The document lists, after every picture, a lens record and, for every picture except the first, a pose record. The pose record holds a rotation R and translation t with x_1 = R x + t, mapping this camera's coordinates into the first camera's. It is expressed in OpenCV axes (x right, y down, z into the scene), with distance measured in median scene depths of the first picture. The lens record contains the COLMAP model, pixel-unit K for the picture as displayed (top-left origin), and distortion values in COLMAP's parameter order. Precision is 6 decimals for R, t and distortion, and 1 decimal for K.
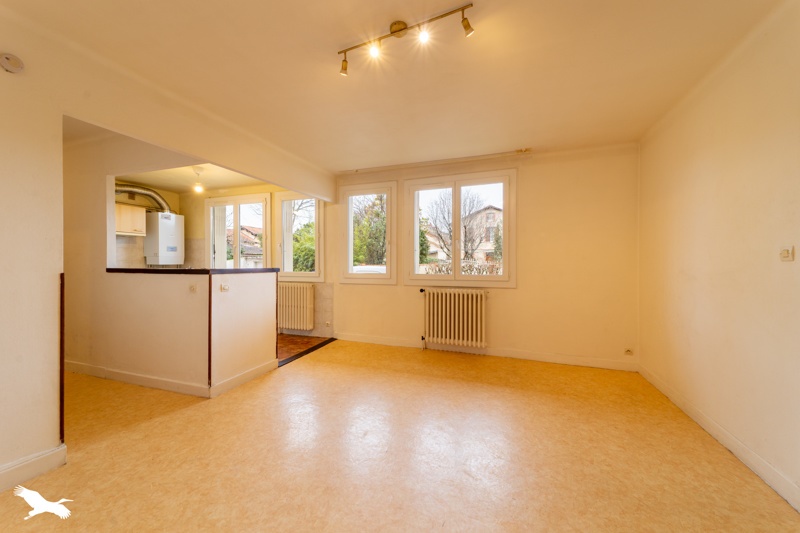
lens RADIAL K [[306.8, 0, 400.7], [0, 306.8, 264.3], [0, 0, 1]] dist [-0.000386, -0.000150]
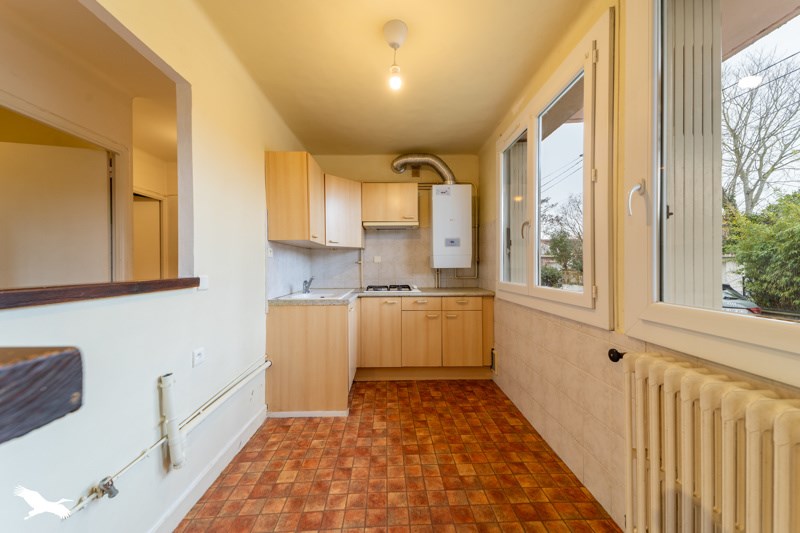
lens RADIAL K [[302.3, 0, 397.0], [0, 302.3, 266.9], [0, 0, 1]] dist [0.000649, -0.000581]
pose [[0.349301, 0.005303, -0.936996, -0.224312], [-0.000286, 0.999985, 0.005553, -0.005235], [0.937011, -0.001671, 0.349297, 0.686853]]
